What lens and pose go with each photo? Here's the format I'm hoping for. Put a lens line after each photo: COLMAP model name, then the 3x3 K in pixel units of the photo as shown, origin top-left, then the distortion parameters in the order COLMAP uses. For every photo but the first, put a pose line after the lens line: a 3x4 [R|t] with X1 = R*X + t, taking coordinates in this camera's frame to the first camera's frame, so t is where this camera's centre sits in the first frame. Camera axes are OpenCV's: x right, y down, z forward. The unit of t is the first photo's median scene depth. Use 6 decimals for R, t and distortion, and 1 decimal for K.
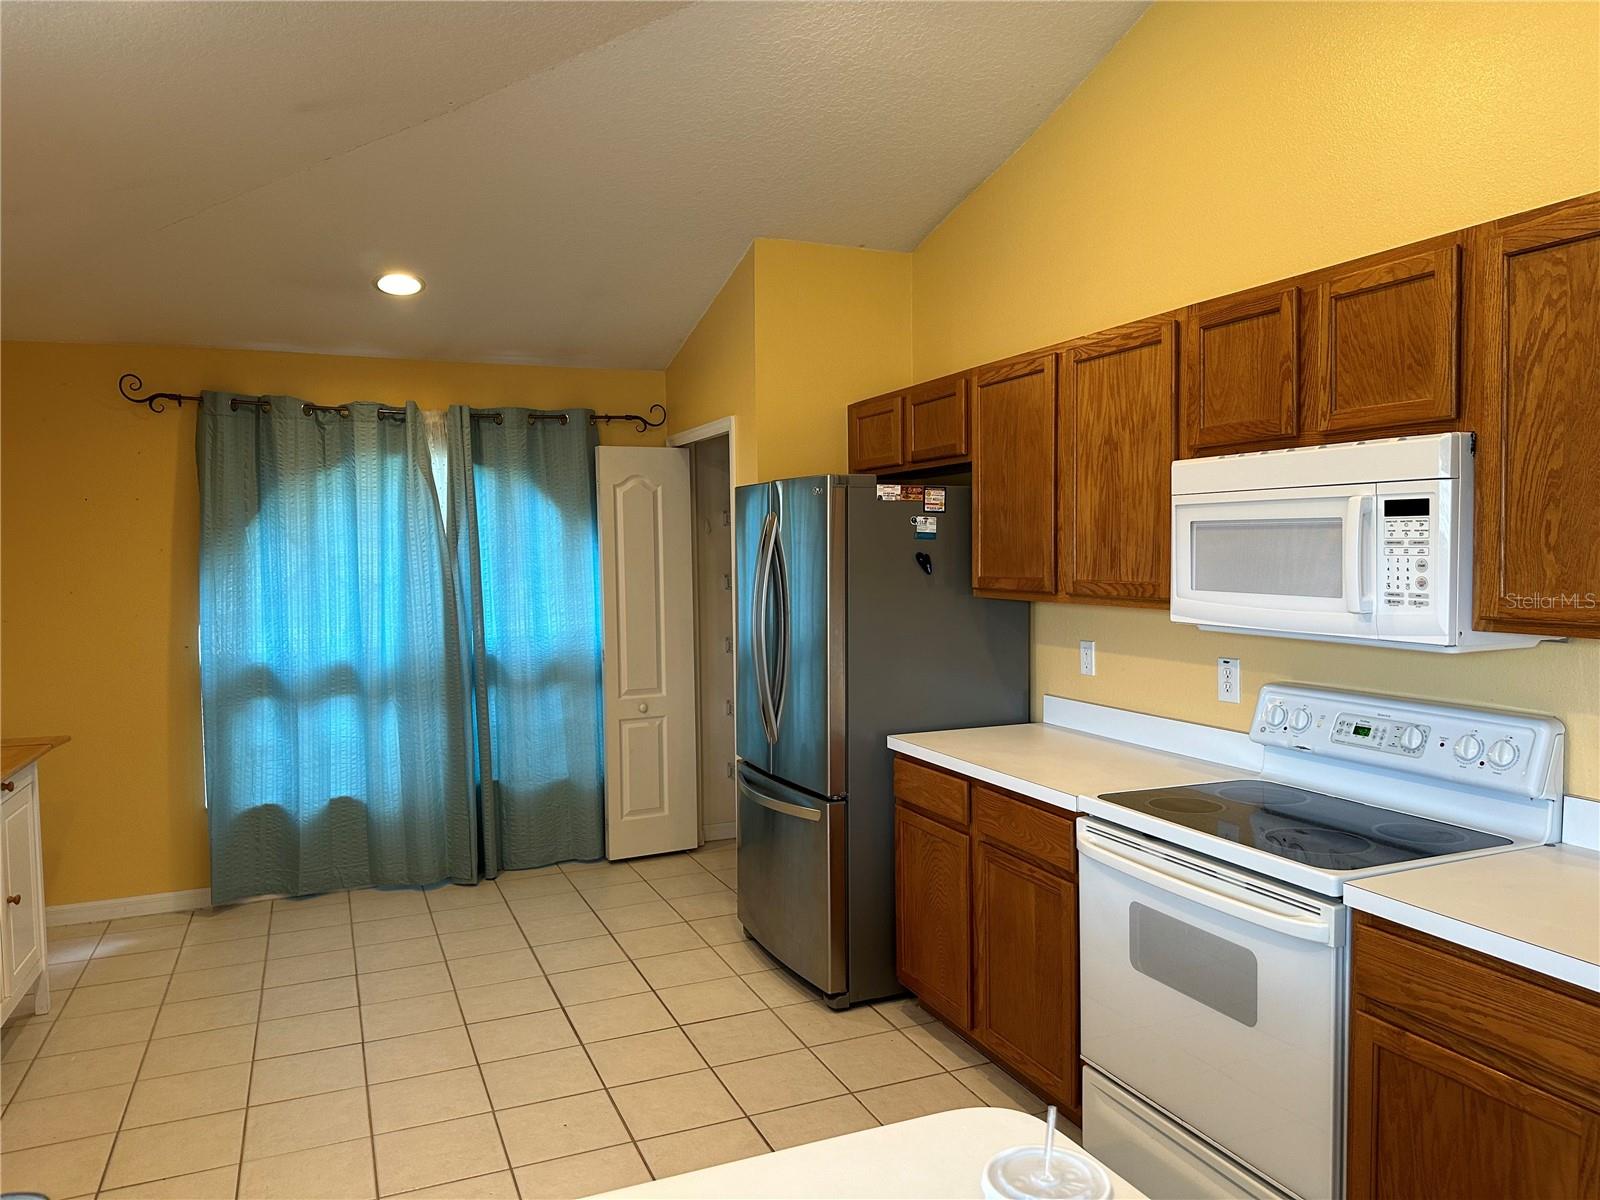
lens RADIAL K [[1140.8, 0, 809.8], [0, 1140.8, 591.7], [0, 0, 1]] dist [0.100286, -0.076116]
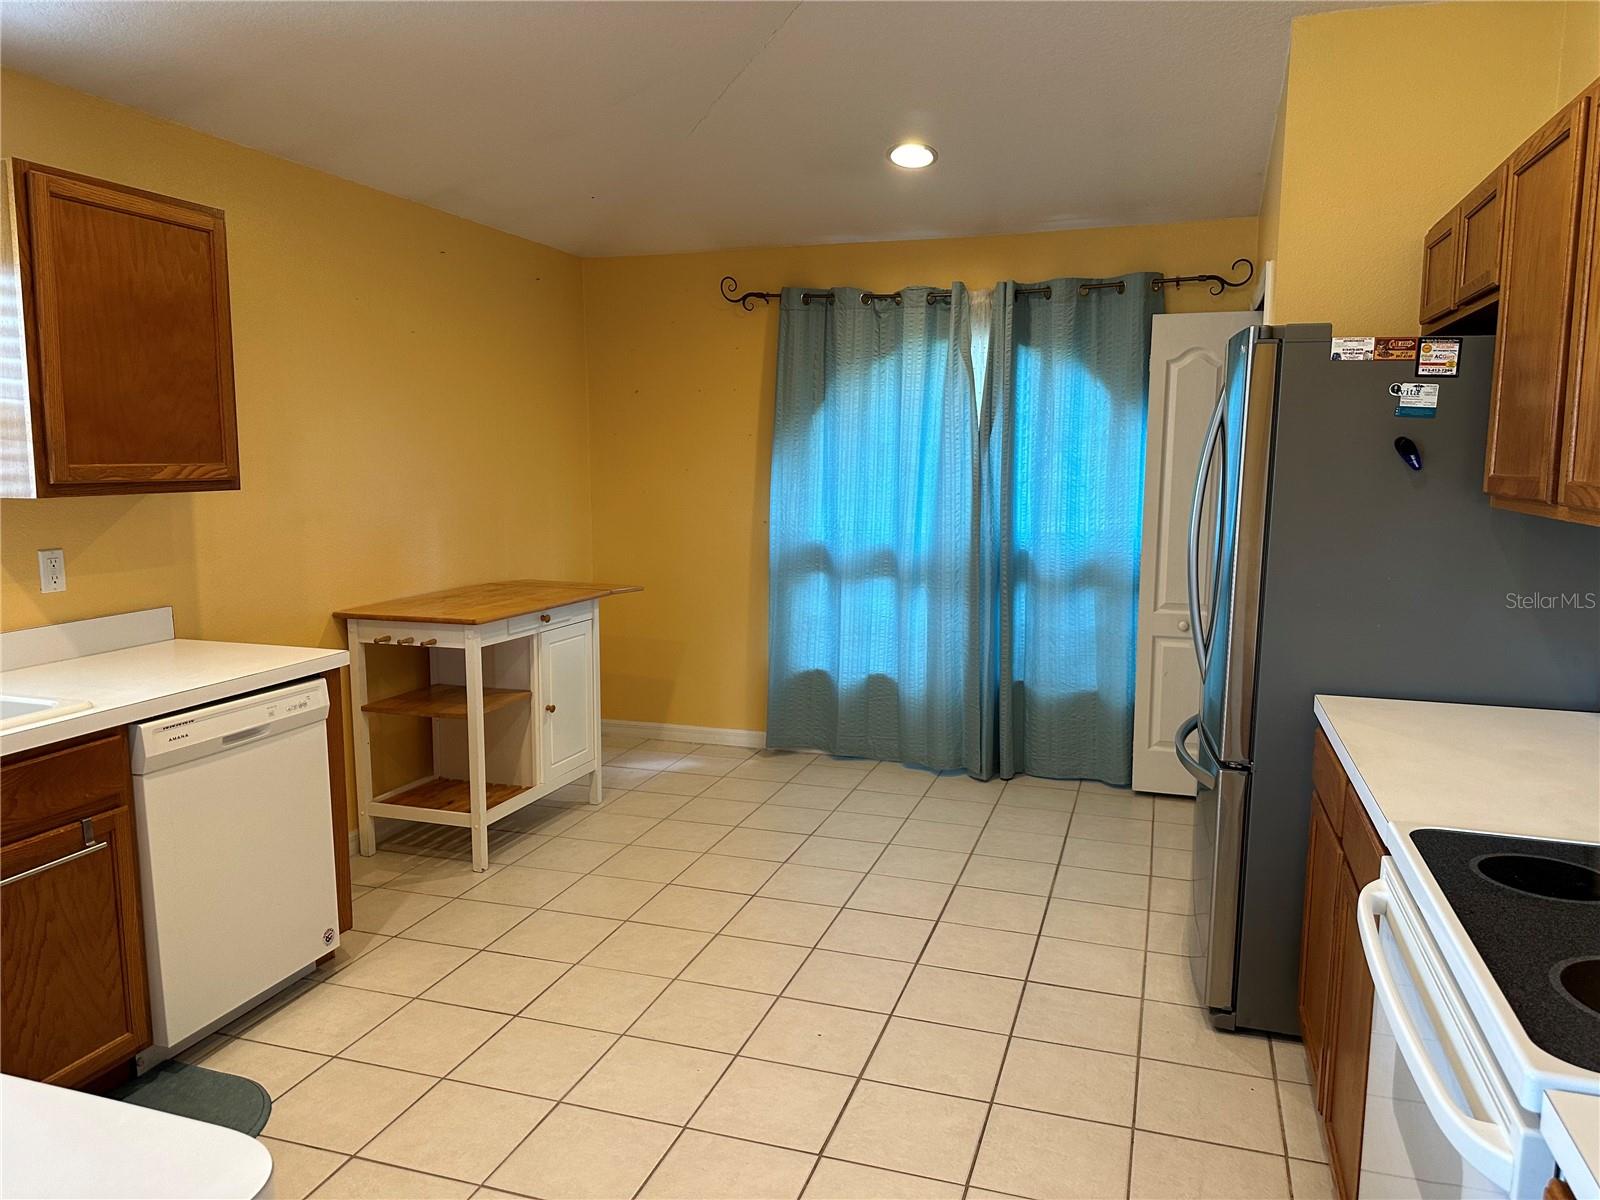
lens RADIAL K [[1140.8, 0, 799.6], [0, 1140.8, 603.8], [0, 0, 1]] dist [0.100286, -0.076116]
pose [[0.751005, 0.104928, -0.651906, 0.215044], [-0.041565, 0.992847, 0.111922, 0.000874], [0.658987, -0.056958, 0.749995, 0.176230]]
